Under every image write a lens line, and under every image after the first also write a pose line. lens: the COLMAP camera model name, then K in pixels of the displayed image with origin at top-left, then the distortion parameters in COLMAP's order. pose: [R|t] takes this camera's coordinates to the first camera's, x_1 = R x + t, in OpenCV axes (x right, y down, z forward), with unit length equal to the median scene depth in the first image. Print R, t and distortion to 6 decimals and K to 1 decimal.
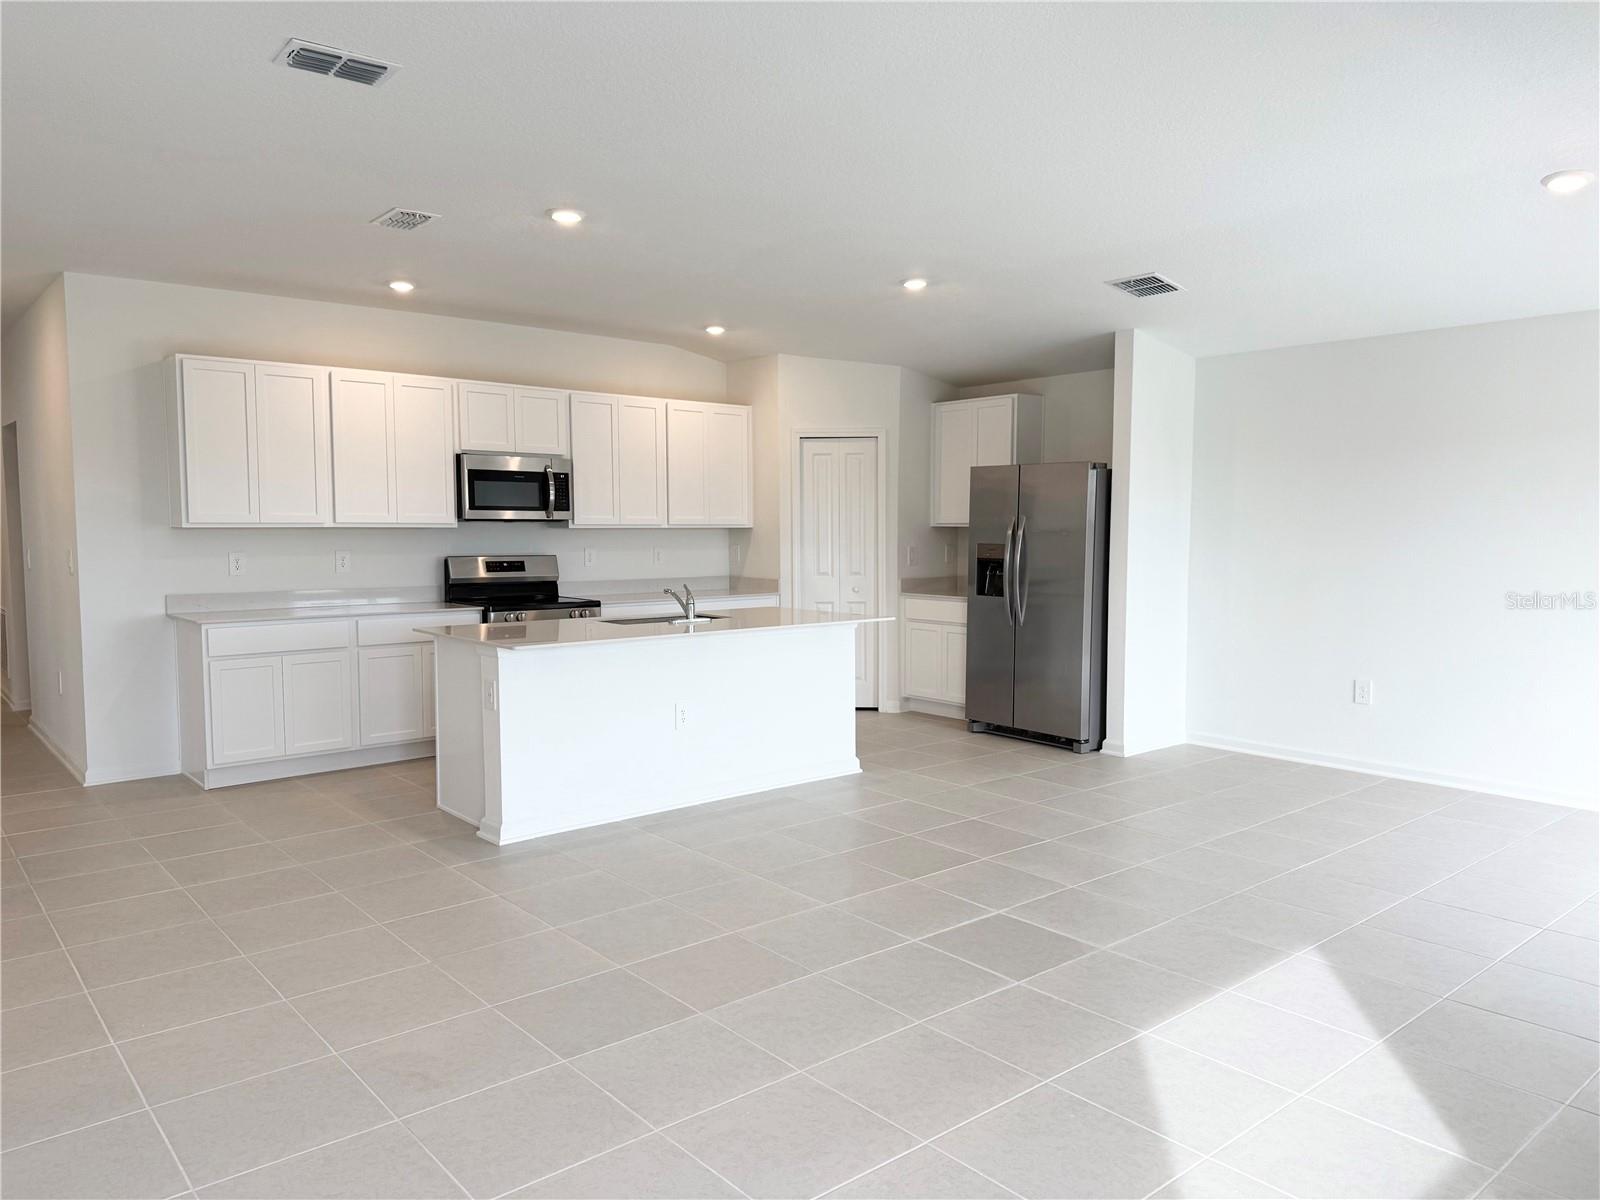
lens RADIAL K [[1136.8, 0, 800.0], [0, 1136.8, 600.0], [0, 0, 1]] dist [-0.003217, -0.005884]
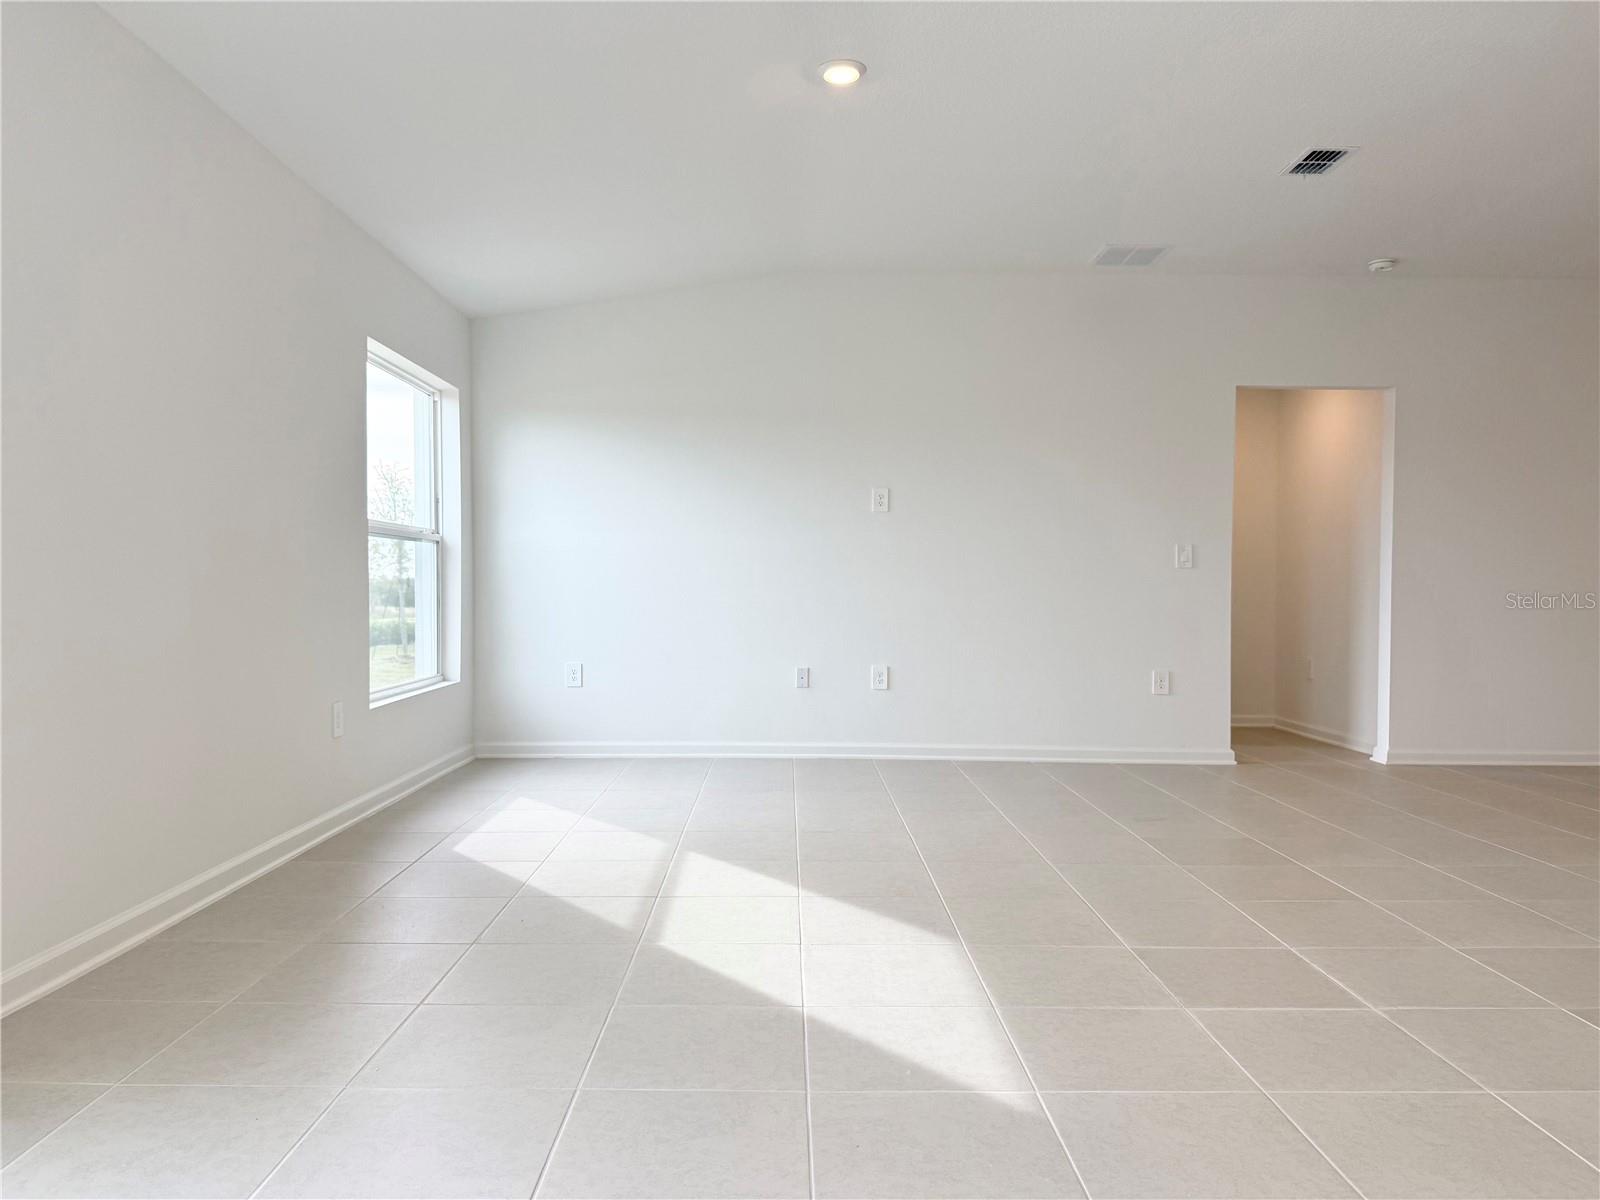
lens RADIAL K [[1136.8, 0, 800.0], [0, 1136.8, 600.0], [0, 0, 1]] dist [-0.003217, -0.005884]
pose [[-0.645194, -0.005749, -0.763997, 0.966019], [-0.069988, 0.996212, 0.051608, 0.035712], [0.760807, 0.086768, -0.643152, 1.258918]]
